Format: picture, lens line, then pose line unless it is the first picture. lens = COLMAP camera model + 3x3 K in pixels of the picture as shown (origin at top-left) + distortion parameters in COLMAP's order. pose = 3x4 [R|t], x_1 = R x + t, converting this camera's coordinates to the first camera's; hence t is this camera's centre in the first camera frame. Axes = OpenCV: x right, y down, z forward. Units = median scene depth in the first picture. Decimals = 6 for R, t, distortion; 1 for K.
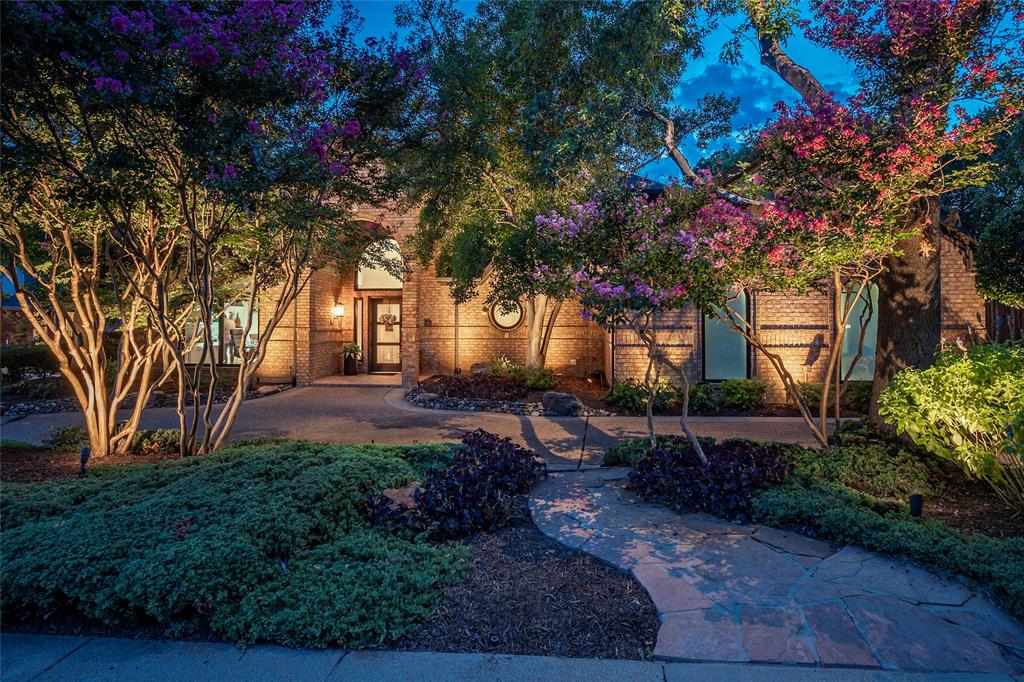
lens RADIAL K [[542.3, 0, 513.1], [0, 542.3, 335.9], [0, 0, 1]] dist [-0.000120, 0.000575]
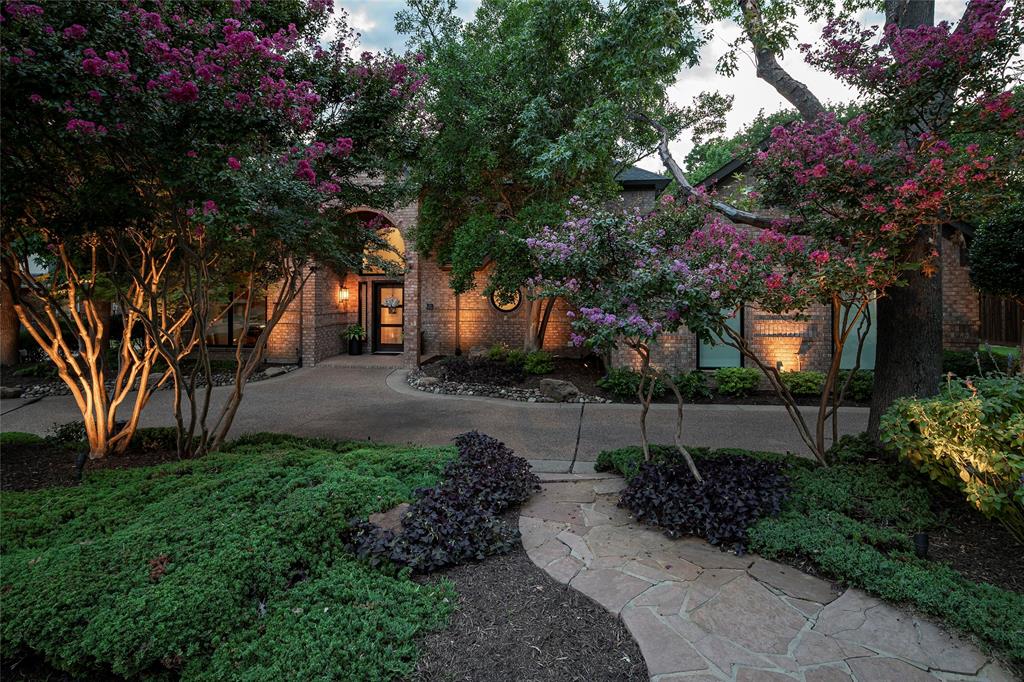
lens RADIAL K [[518.2, 0, 504.0], [0, 518.2, 300.8], [0, 0, 1]] dist [0.000013, 0.000523]
pose [[0.999765, 0.008540, -0.019914, 0.017880], [-0.008831, 0.999855, -0.014537, -0.084831], [0.019787, 0.014710, 0.999696, 0.054878]]
